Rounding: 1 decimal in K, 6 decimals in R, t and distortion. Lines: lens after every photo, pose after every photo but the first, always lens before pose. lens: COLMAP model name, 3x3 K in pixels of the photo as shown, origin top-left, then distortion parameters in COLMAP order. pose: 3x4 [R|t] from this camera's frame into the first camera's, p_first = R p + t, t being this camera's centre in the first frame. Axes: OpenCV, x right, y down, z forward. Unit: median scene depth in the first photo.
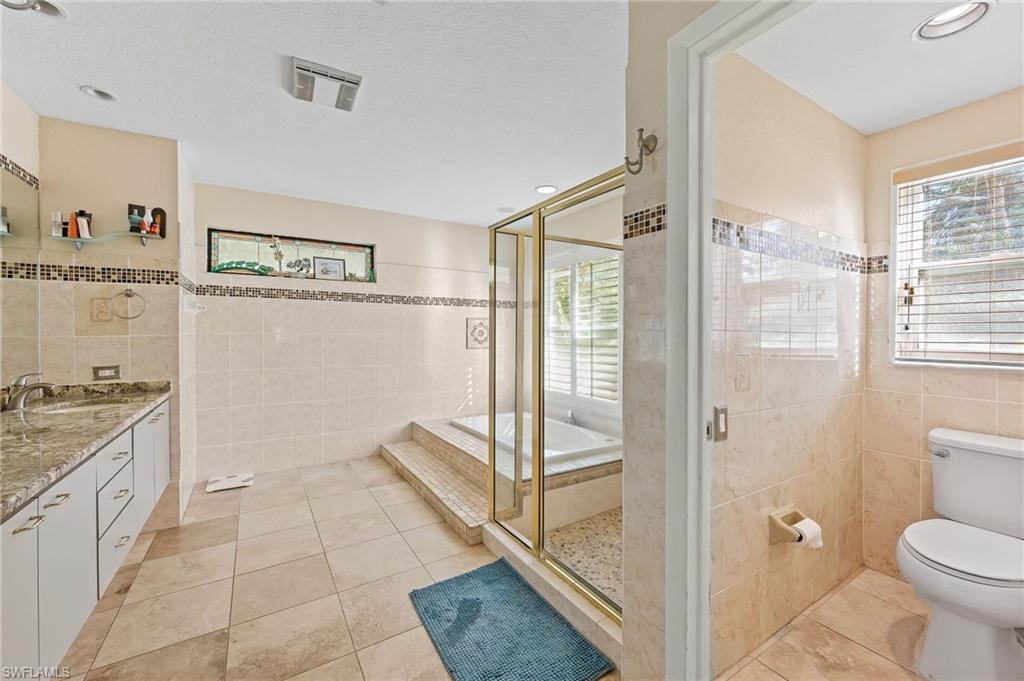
lens RADIAL K [[424.7, 0, 533.9], [0, 424.7, 333.0], [0, 0, 1]] dist [-0.000210, -0.000097]
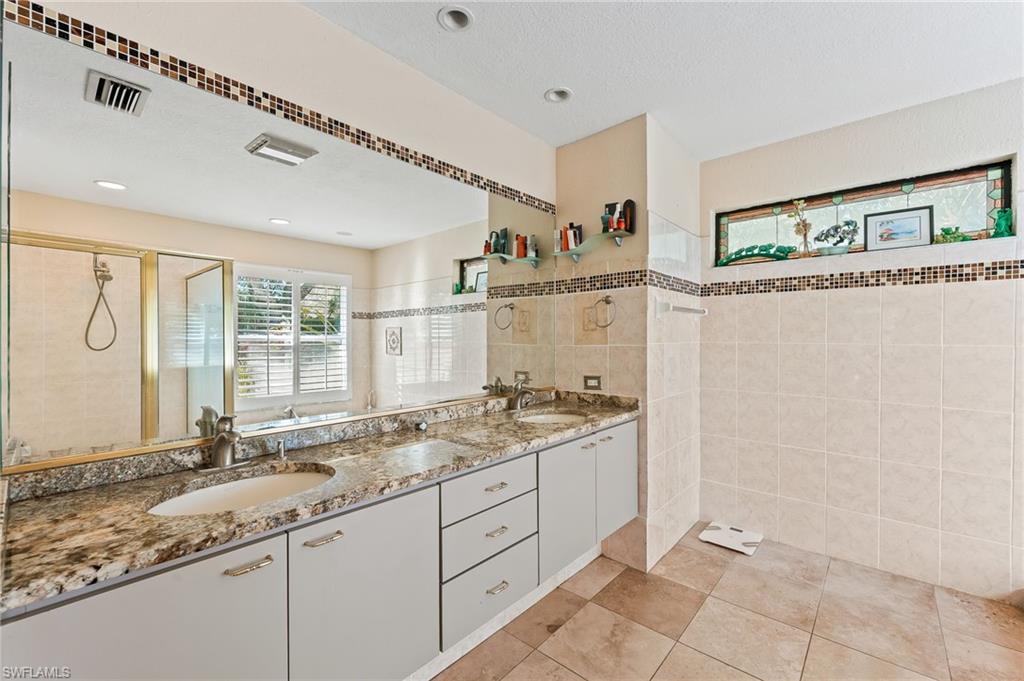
lens RADIAL K [[430.1, 0, 512.0], [0, 430.1, 340.5], [0, 0, 1]] dist [-0.000339, 0.000039]
pose [[0.250675, 0.003704, -0.968064, -0.068511], [-0.000847, 0.999993, 0.003607, -0.005749], [0.968071, -0.000084, 0.250676, 0.447864]]
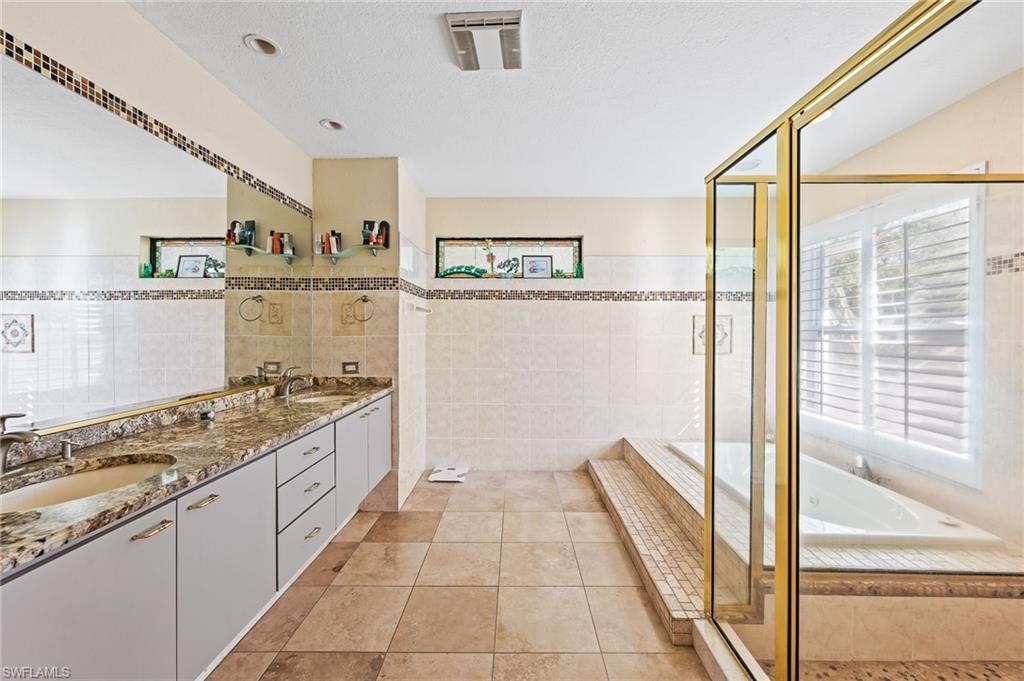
lens RADIAL K [[425.7, 0, 515.2], [0, 425.7, 332.0], [0, 0, 1]] dist [0.000335, 0.000050]
pose [[0.826638, 0.000995, -0.562734, 0.020741], [-0.002614, 0.999994, -0.002072, -0.002682], [0.562728, 0.003183, 0.826636, 0.225796]]
